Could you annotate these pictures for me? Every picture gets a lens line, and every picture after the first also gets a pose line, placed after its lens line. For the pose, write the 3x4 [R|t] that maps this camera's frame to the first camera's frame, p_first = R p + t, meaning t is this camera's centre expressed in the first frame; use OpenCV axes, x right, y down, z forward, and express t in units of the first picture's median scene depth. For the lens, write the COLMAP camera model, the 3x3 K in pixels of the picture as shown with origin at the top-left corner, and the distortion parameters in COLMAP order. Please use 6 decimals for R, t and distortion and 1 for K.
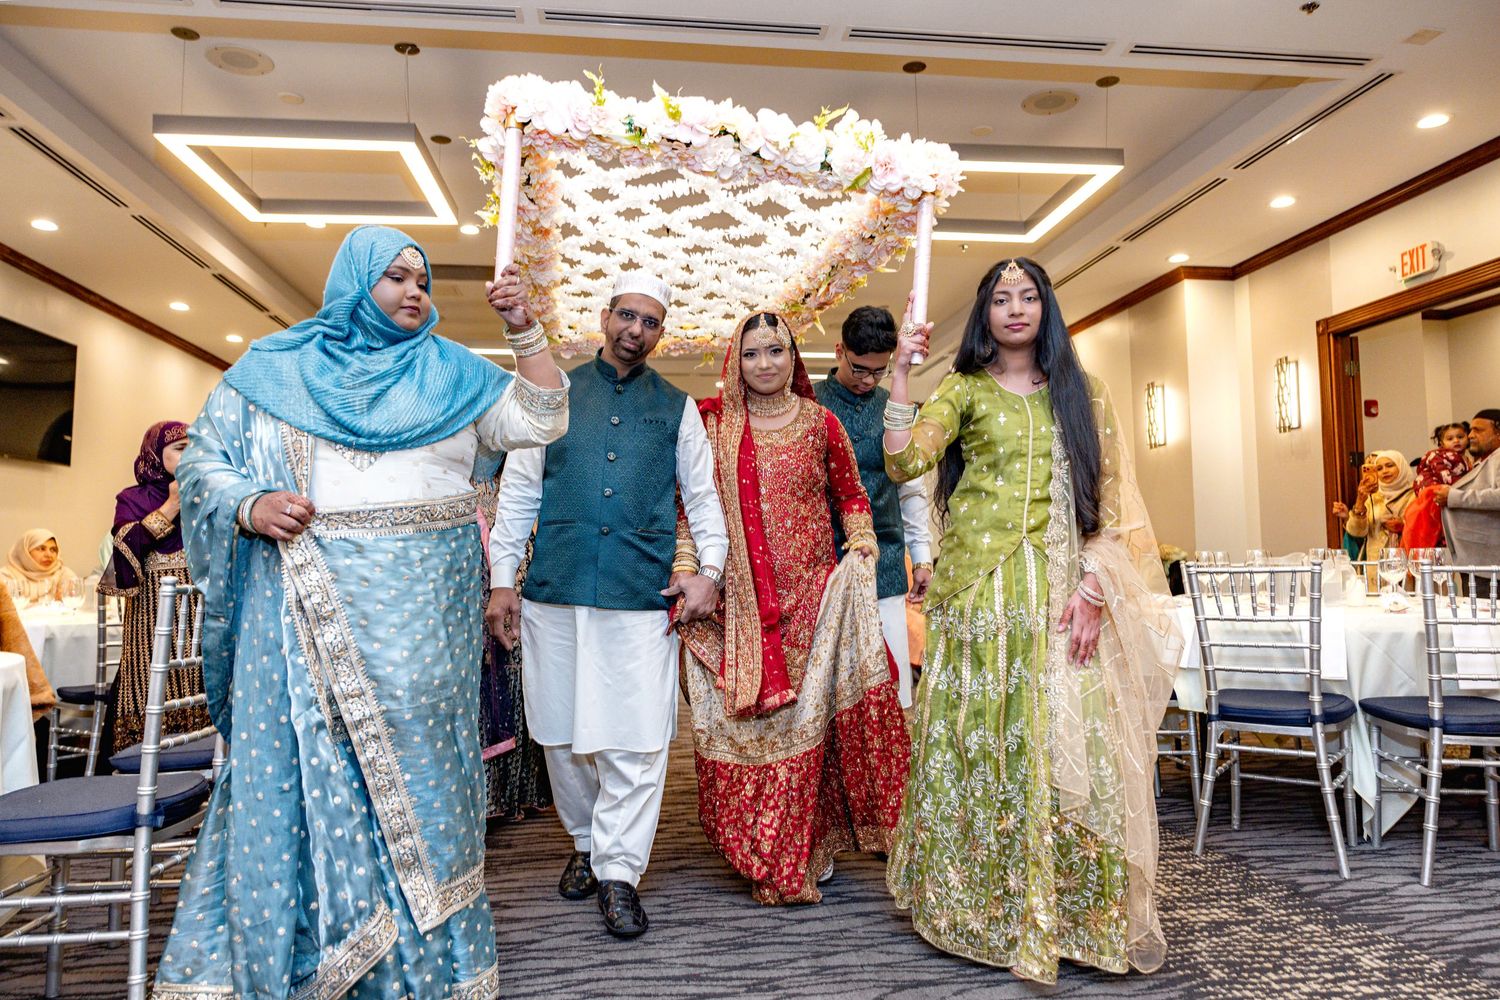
lens RADIAL K [[993.6, 0, 744.1], [0, 993.6, 499.9], [0, 0, 1]] dist [-0.002095, -0.000328]
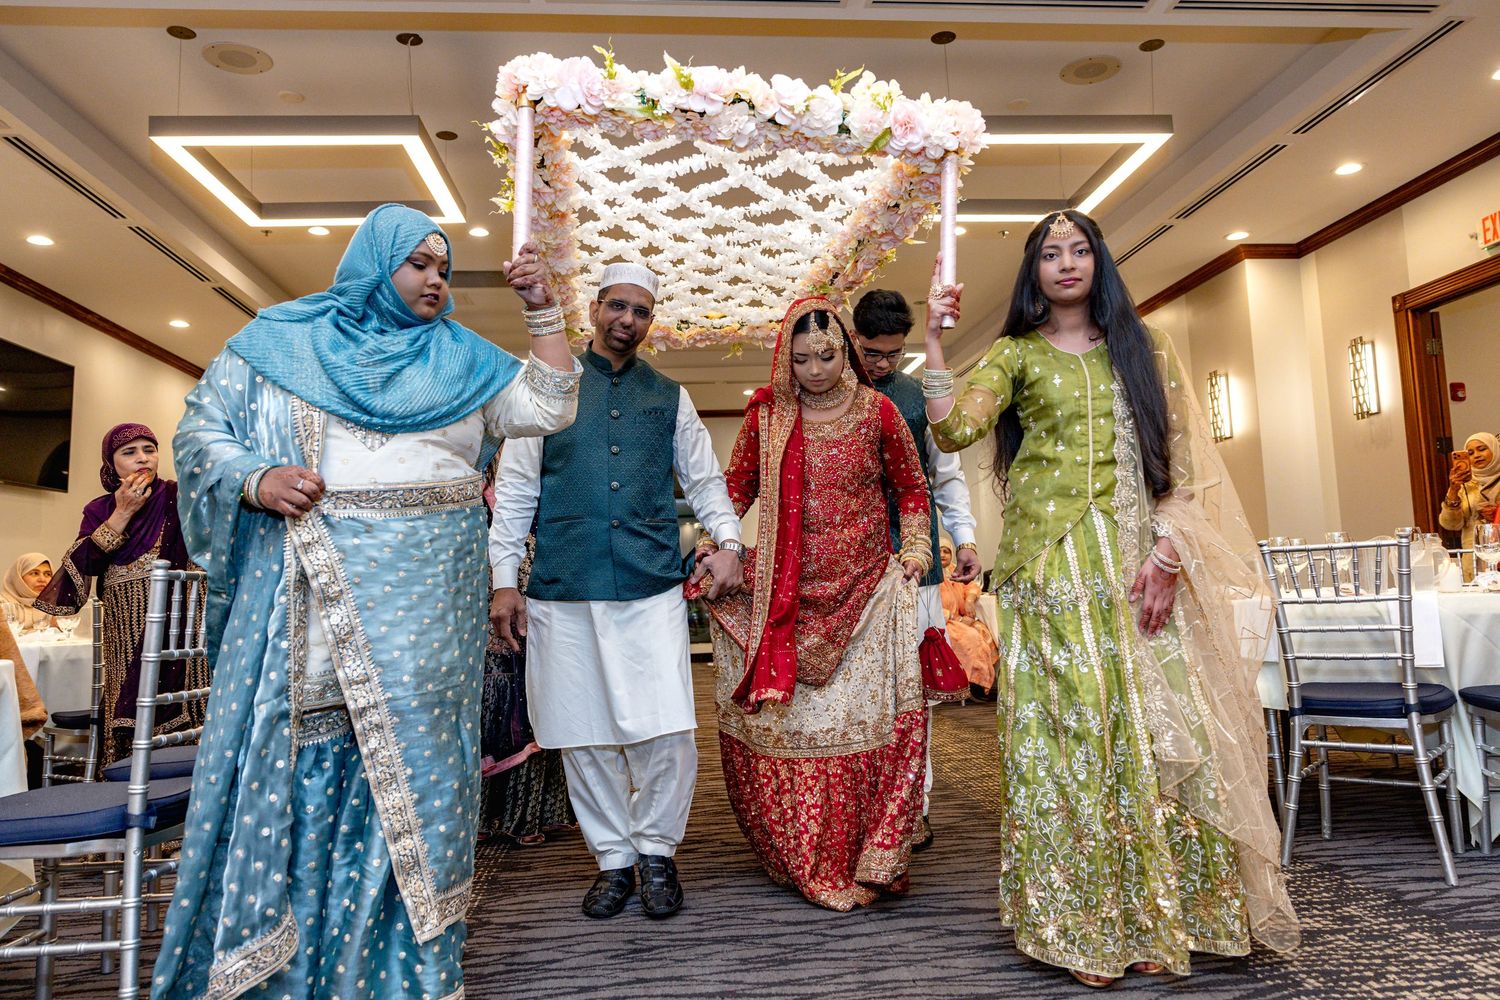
lens RADIAL K [[1065.5, 0, 742.6], [0, 1065.5, 485.6], [0, 0, 1]] dist [-0.005407, 0.002732]
pose [[0.999135, -0.026495, -0.032037, 0.003944], [0.025293, 0.998982, -0.037360, 0.036538], [0.032994, 0.036518, 0.998788, 0.004696]]
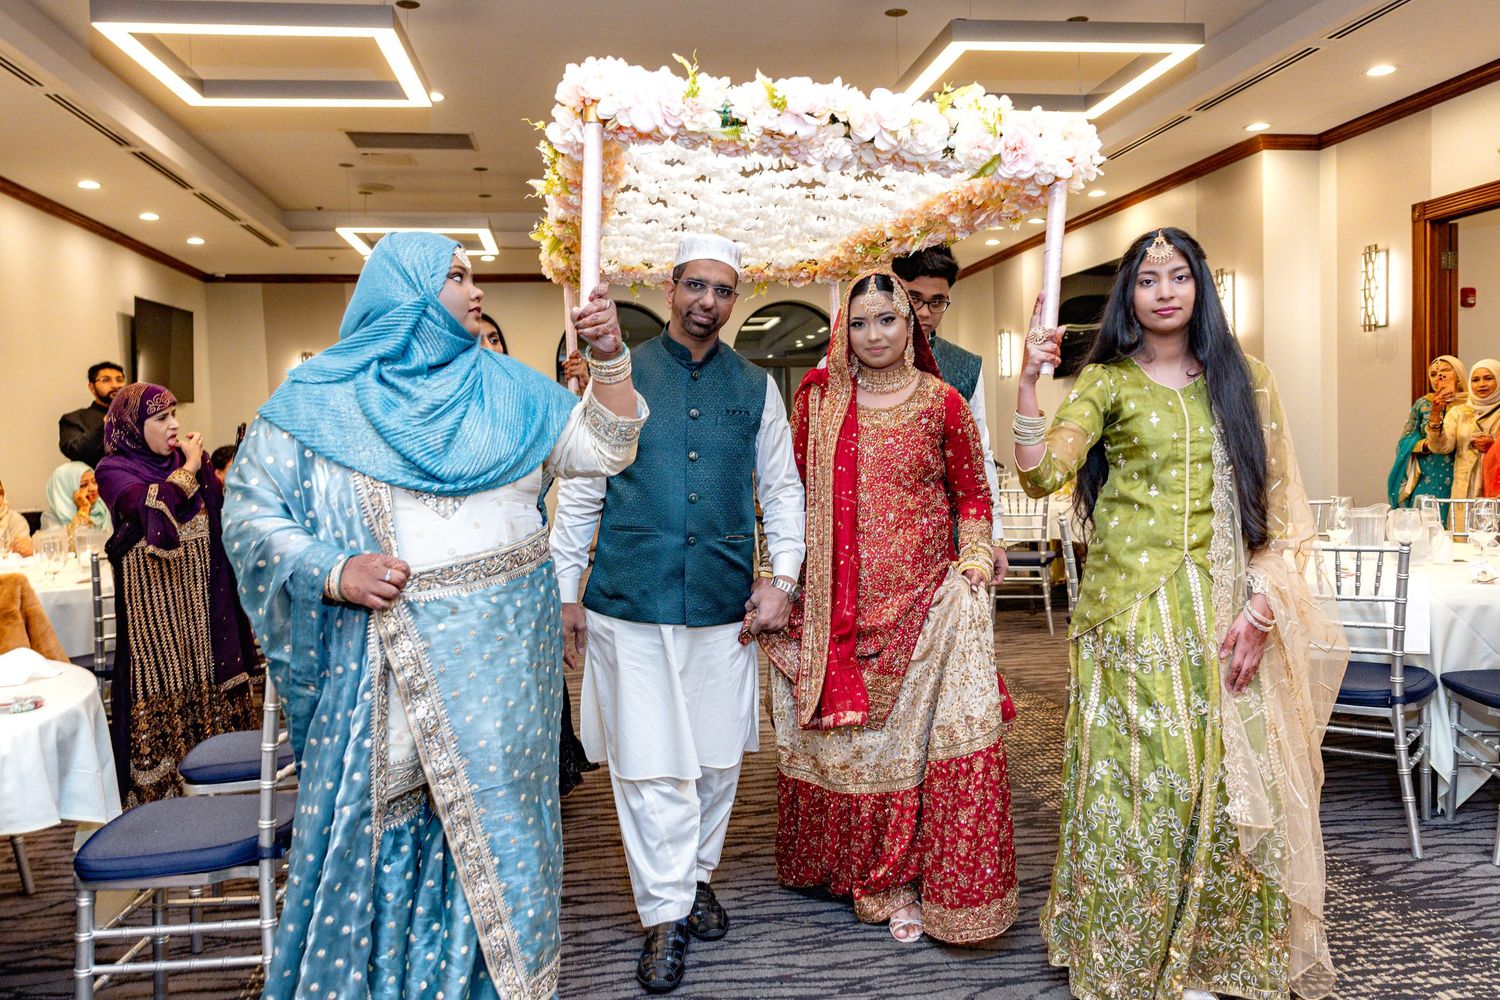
lens RADIAL K [[1174.8, 0, 737.6], [0, 1174.8, 490.2], [0, 0, 1]] dist [-0.010007, 0.007455]
pose [[0.999853, -0.011938, 0.012307, -0.078592], [0.010521, 0.993946, 0.109361, -0.110731], [-0.013538, -0.109215, 0.993926, -0.107436]]
